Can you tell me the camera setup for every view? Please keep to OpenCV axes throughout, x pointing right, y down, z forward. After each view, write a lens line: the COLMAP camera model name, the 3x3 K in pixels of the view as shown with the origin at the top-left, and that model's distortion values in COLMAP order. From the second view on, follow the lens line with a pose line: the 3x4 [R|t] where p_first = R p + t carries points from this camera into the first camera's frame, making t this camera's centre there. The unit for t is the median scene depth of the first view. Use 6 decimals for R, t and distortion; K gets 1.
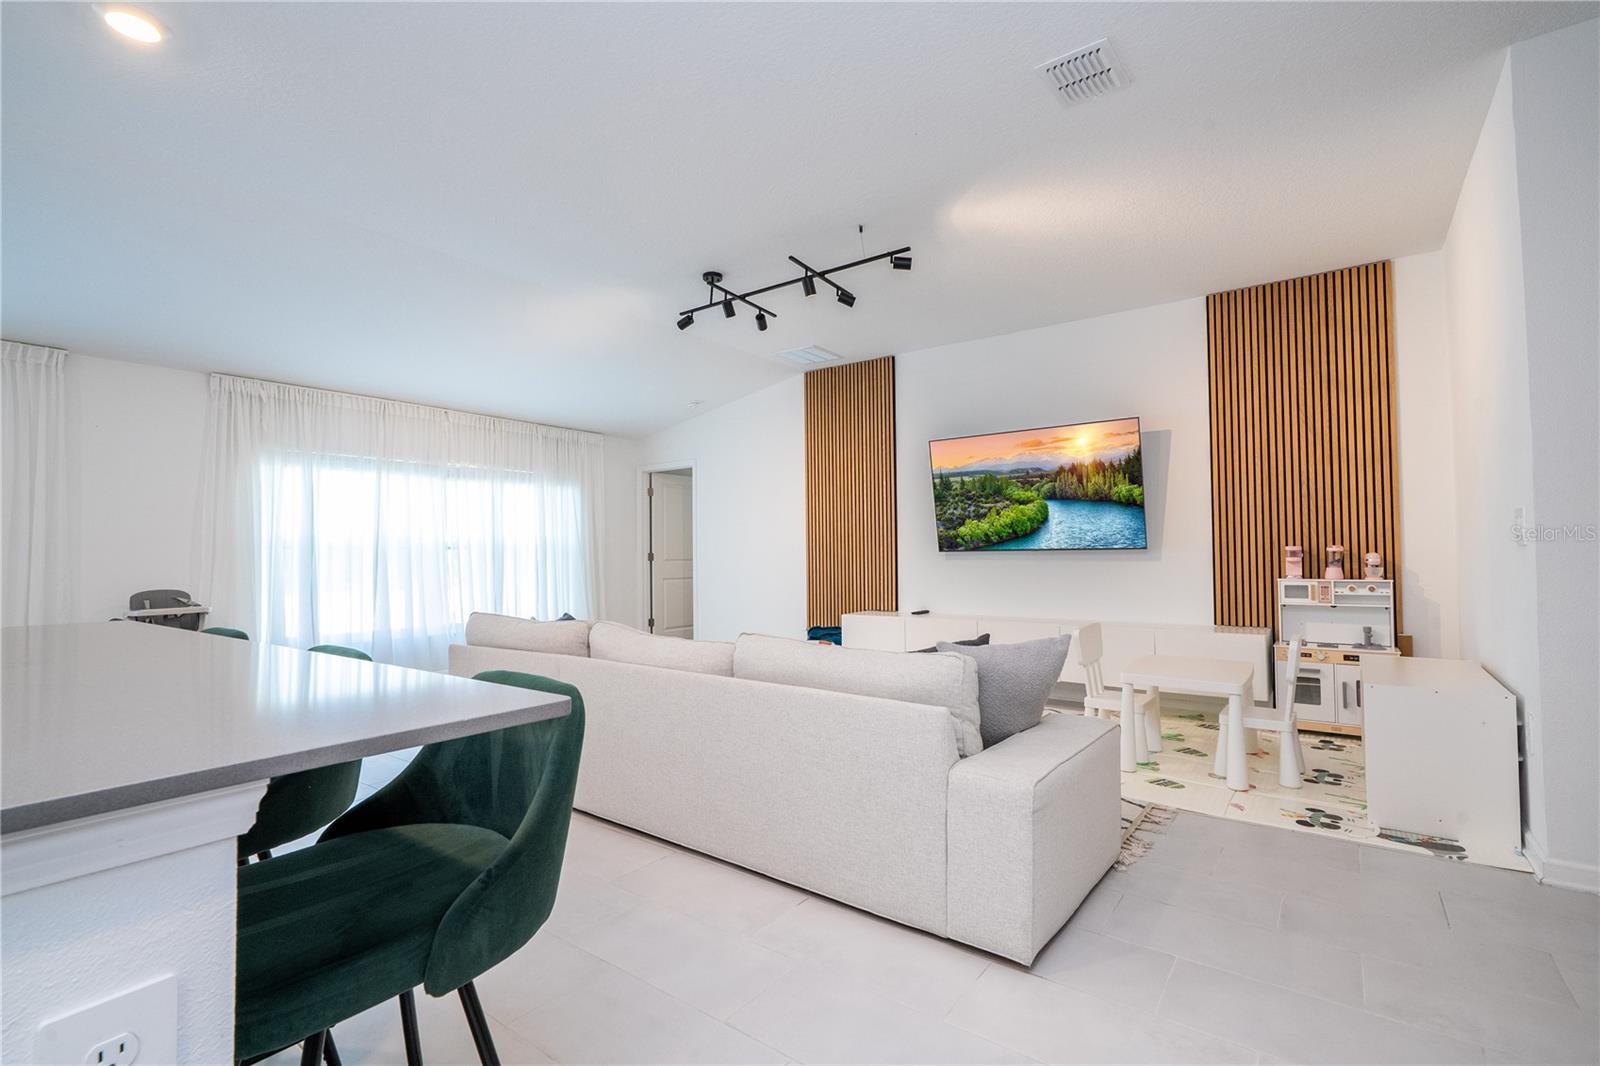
lens RADIAL K [[731.1, 0, 808.5], [0, 731.1, 536.2], [0, 0, 1]] dist [-0.000695, 0.001258]
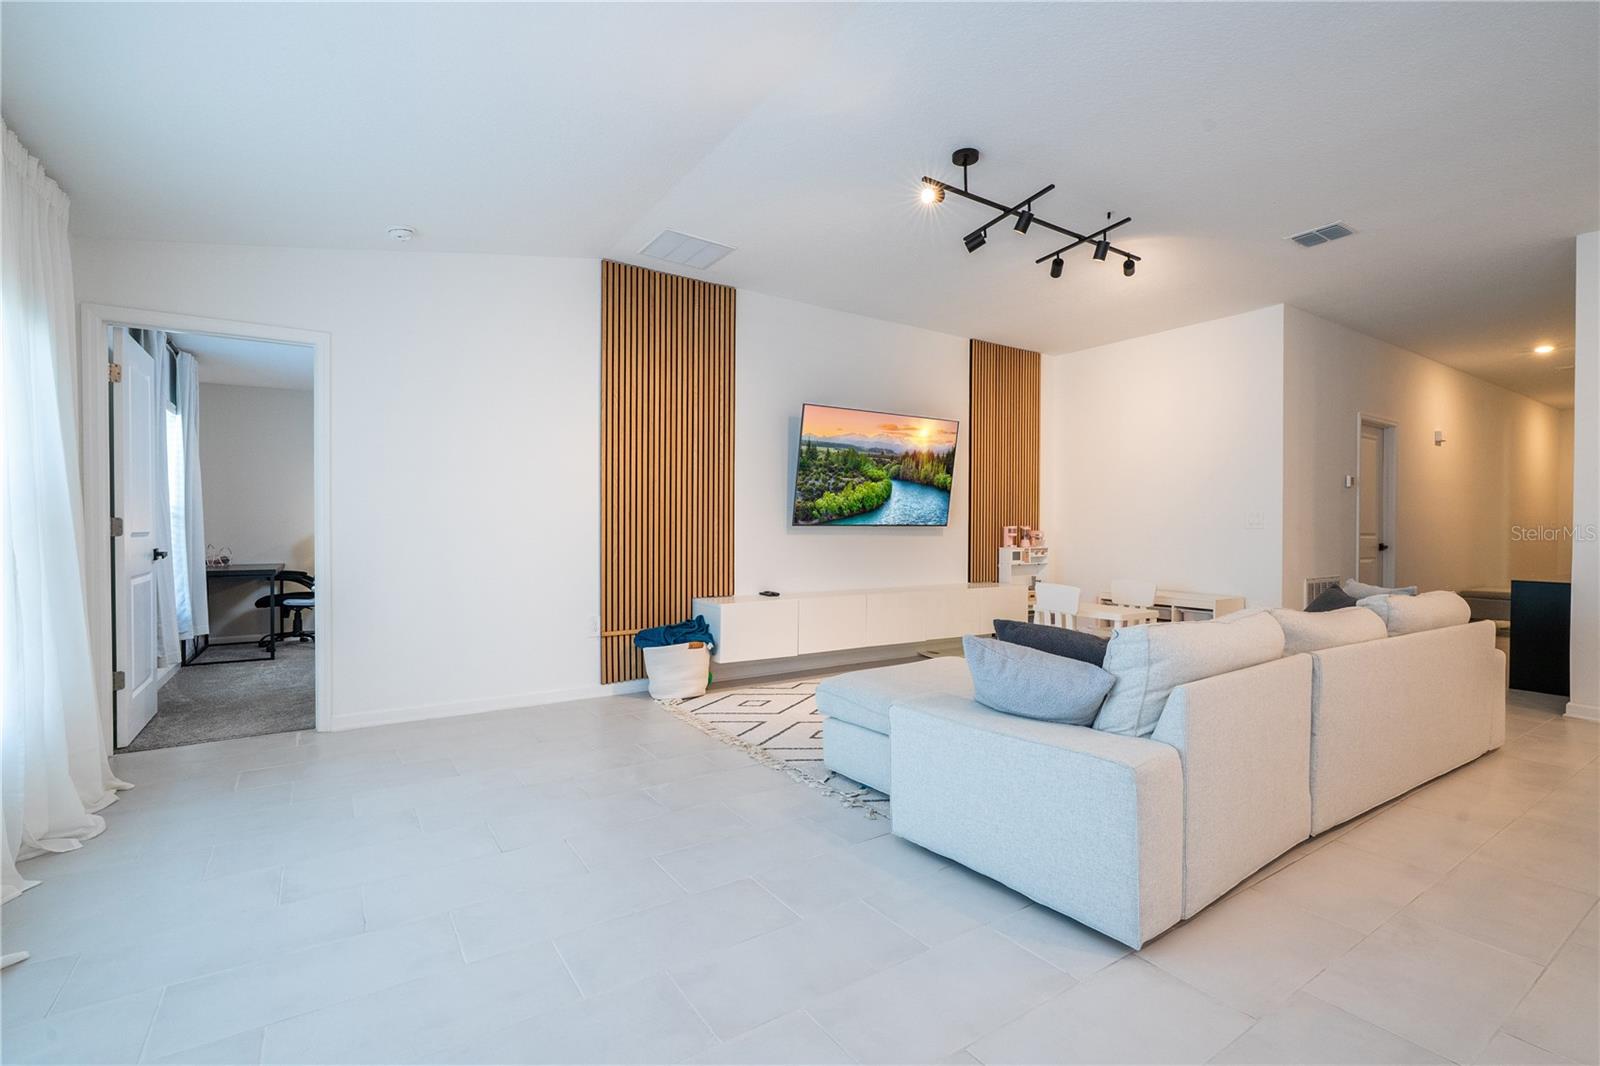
lens RADIAL K [[731.1, 0, 793.8], [0, 731.1, 527.5], [0, 0, 1]] dist [-0.000695, 0.001258]
pose [[0.341279, 0.016091, 0.939824, -0.740870], [-0.033715, 0.999420, -0.004868, 0.032178], [-0.939357, -0.030025, 0.341623, 0.733750]]
